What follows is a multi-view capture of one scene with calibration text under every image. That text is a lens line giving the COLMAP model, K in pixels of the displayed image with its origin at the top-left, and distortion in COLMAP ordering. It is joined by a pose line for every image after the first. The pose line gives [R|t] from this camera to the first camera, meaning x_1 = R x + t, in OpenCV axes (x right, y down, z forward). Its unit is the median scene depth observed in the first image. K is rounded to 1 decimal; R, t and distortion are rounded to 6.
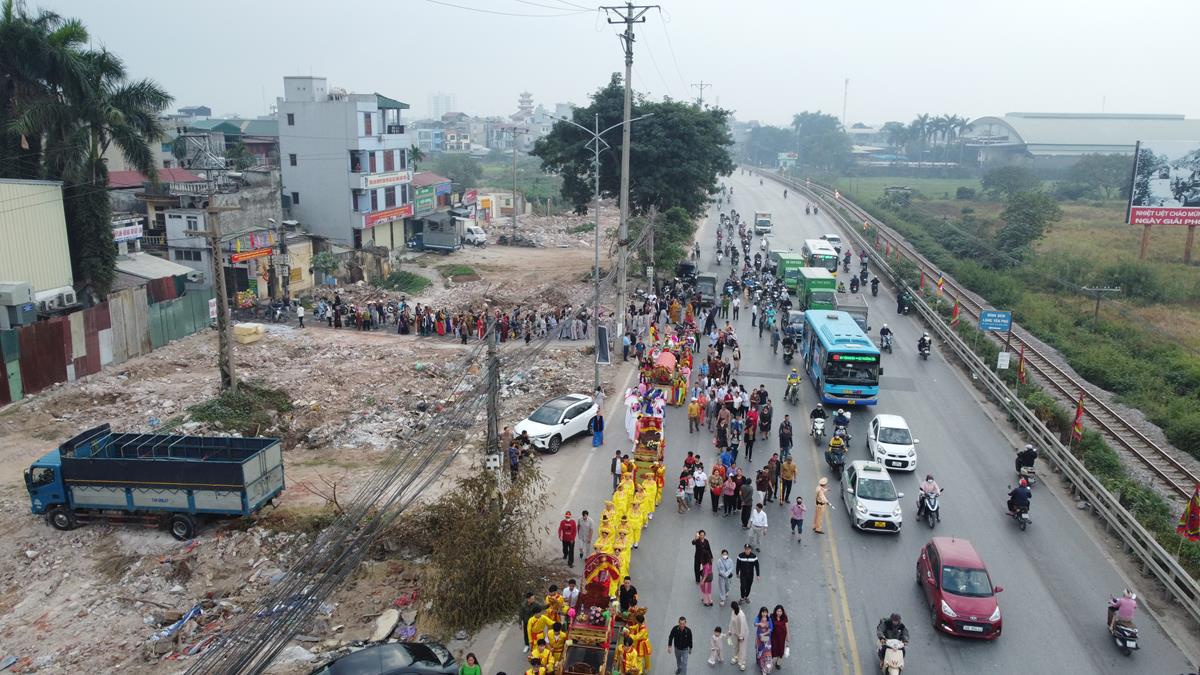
lens RADIAL K [[882.0, 0, 603.5], [0, 882.0, 343.7], [0, 0, 1]] dist [-0.015701, -0.008471]
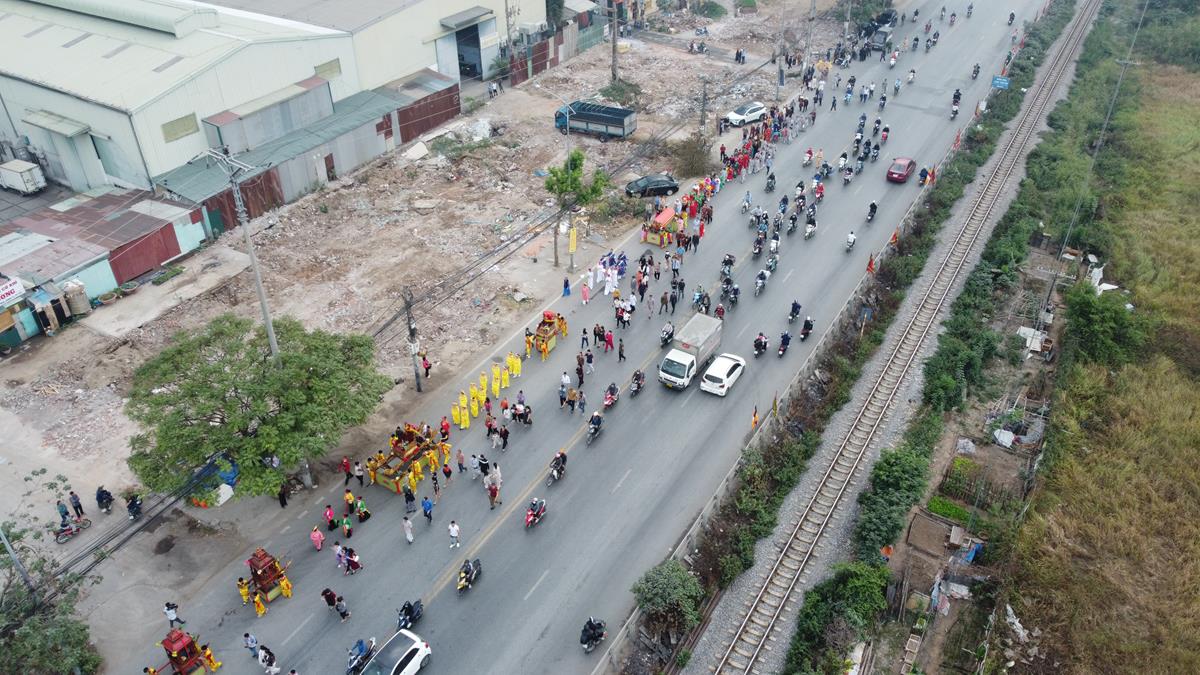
lens RADIAL K [[882.0, 0, 597.4], [0, 882.0, 341.2], [0, 0, 1]] dist [-0.015701, -0.008471]
pose [[0.924036, 0.196256, -0.328087, 0.426295], [-0.061055, 0.922920, 0.380119, -0.200343], [0.377399, -0.331212, 0.864794, -1.257057]]
